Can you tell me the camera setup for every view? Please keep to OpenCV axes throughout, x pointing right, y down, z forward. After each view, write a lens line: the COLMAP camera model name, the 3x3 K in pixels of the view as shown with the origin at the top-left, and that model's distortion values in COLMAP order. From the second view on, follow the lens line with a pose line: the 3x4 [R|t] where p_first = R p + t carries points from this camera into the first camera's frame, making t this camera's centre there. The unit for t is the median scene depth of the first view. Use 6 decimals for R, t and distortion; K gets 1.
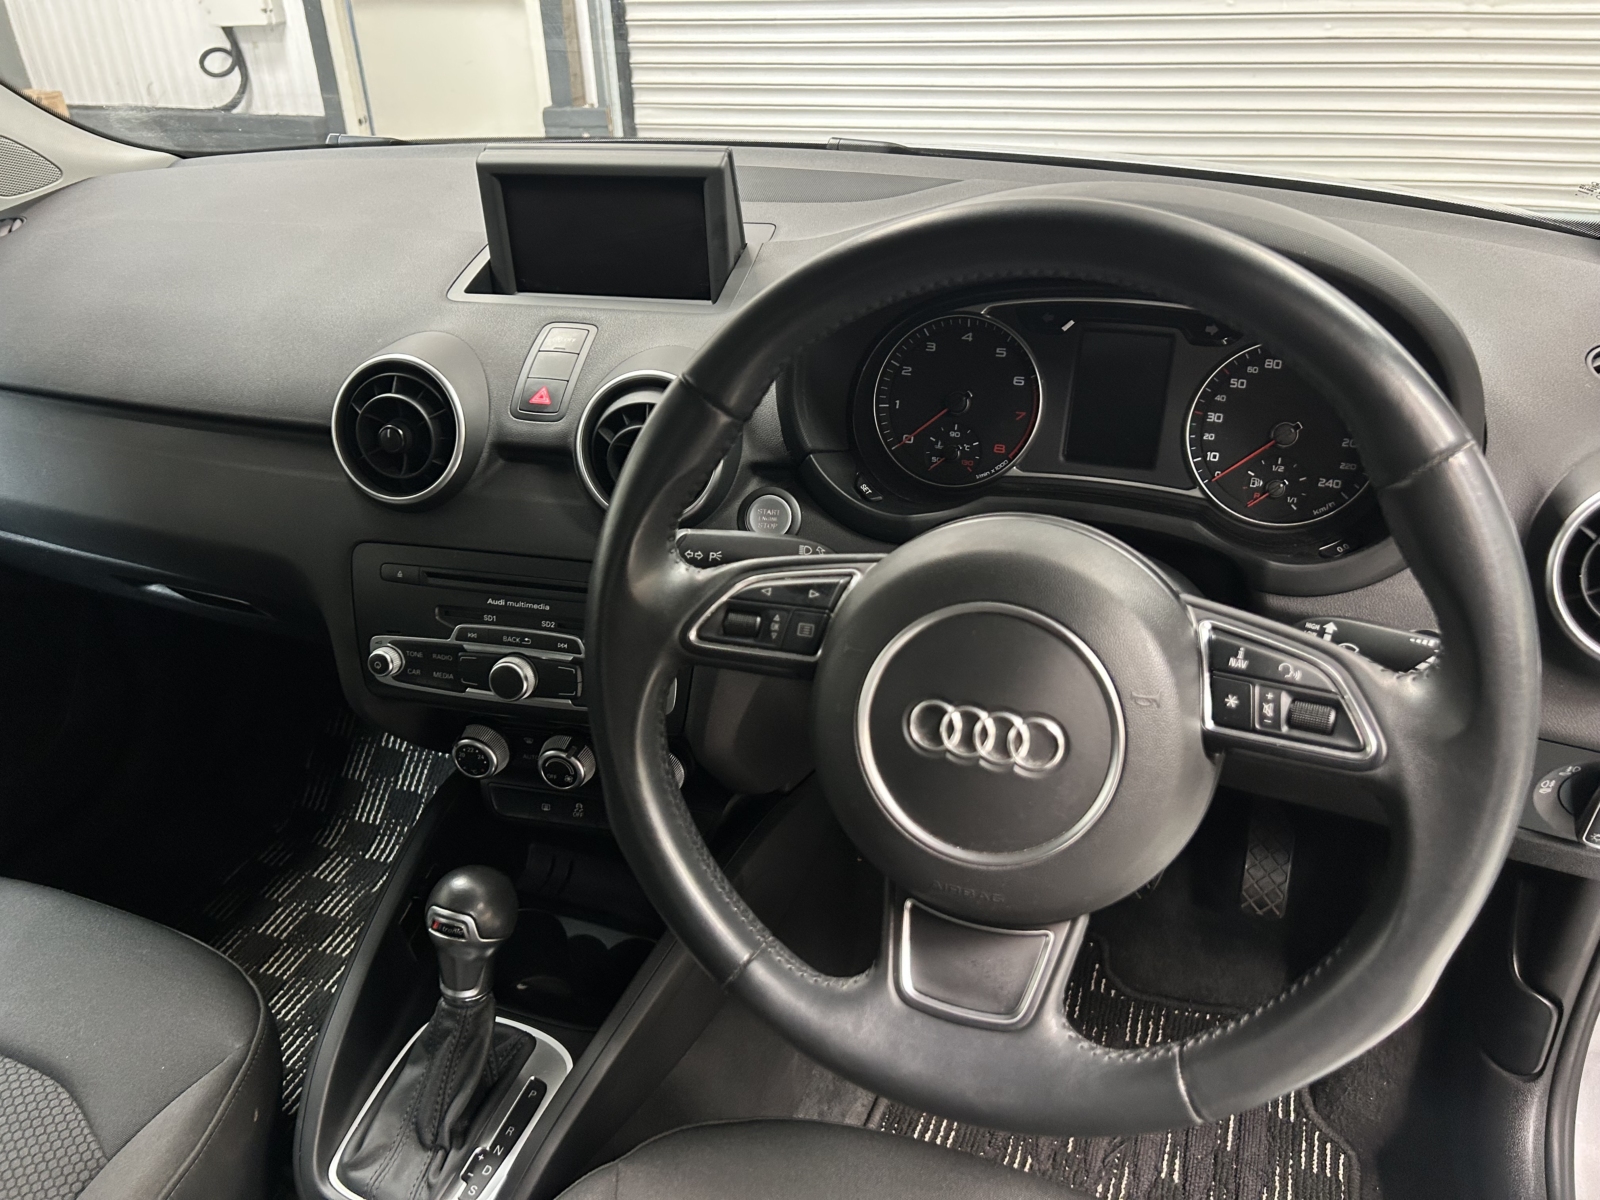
lens RADIAL K [[1217.8, 0, 791.7], [0, 1217.8, 602.1], [0, 0, 1]] dist [0.054157, -0.061885]
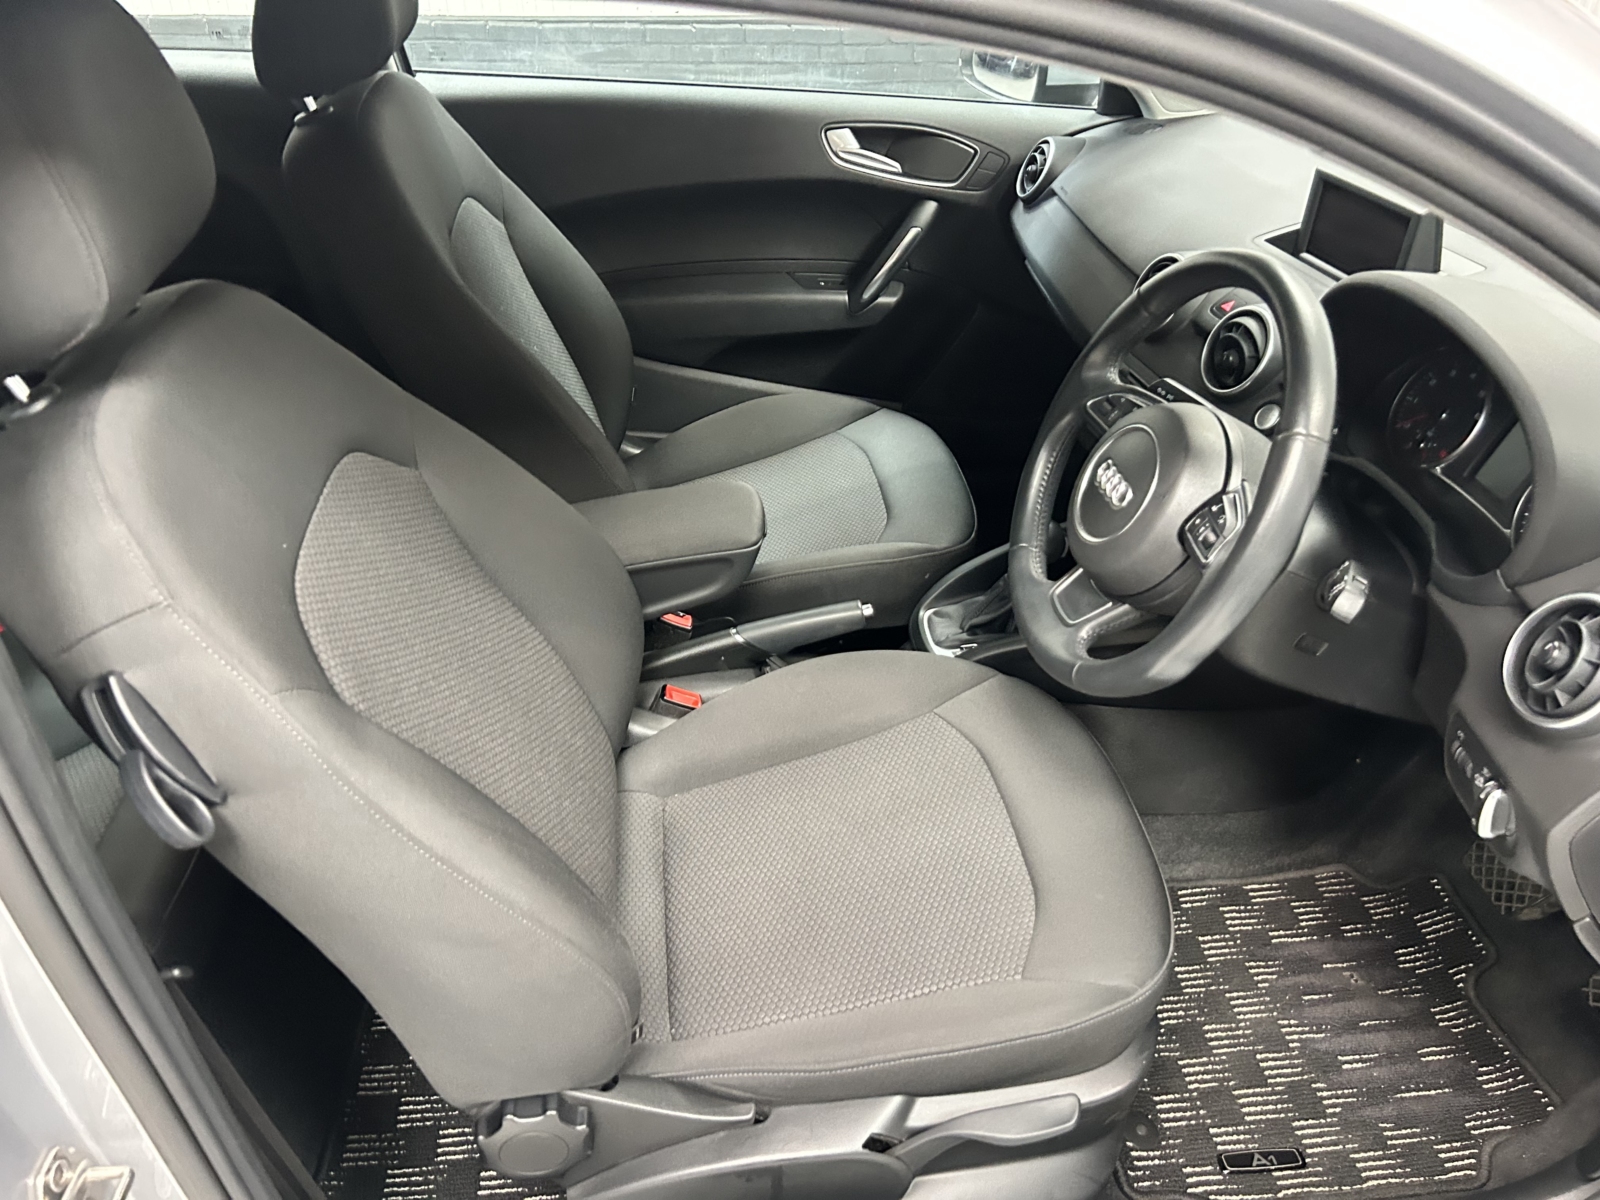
lens RADIAL K [[1217.8, 0, 795.8], [0, 1217.8, 589.1], [0, 0, 1]] dist [0.054157, -0.061885]
pose [[0.466172, 0.527961, -0.709888, 0.826007], [-0.476107, 0.826021, 0.301681, -0.063780], [0.745659, 0.197347, 0.636433, -0.406965]]
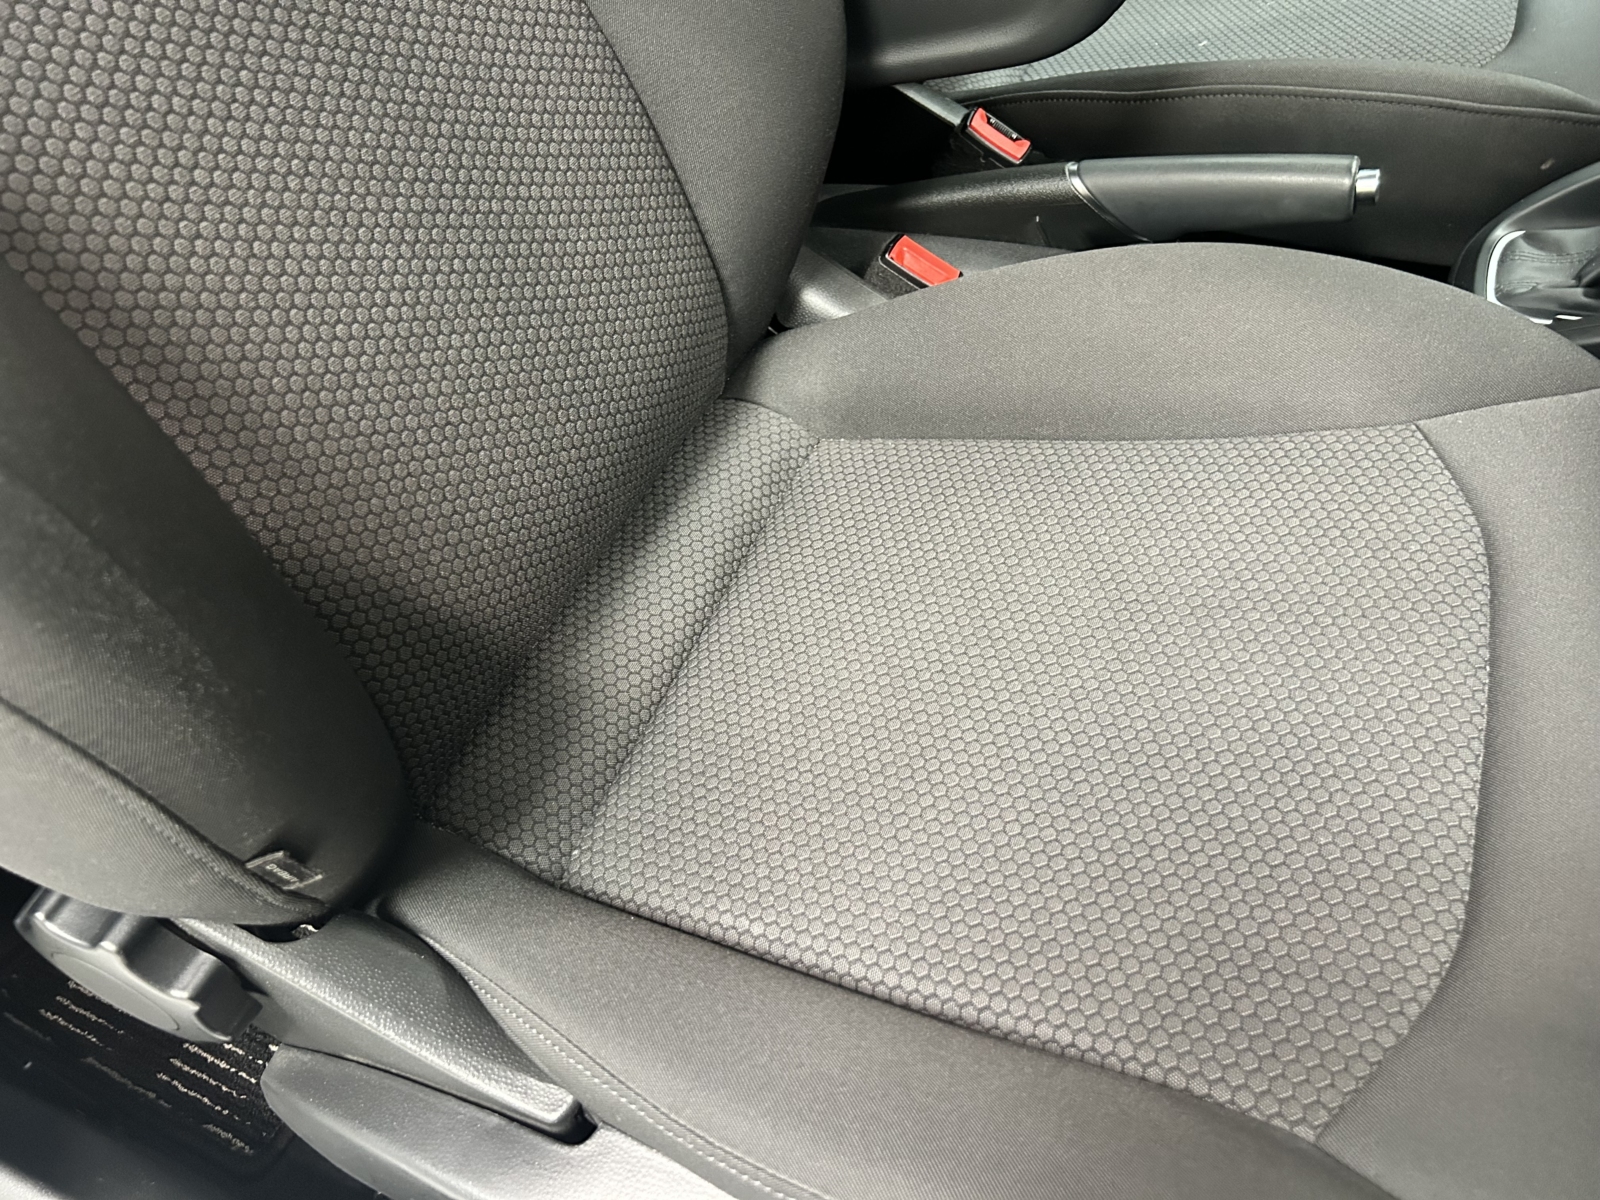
lens RADIAL K [[1217.8, 0, 802.7], [0, 1217.8, 600.6], [0, 0, 1]] dist [0.054157, -0.061885]
pose [[-0.029121, 0.775253, -0.630979, 0.398467], [-0.470142, 0.546442, 0.693085, 0.194087], [0.882110, 0.316833, 0.348566, 0.243091]]
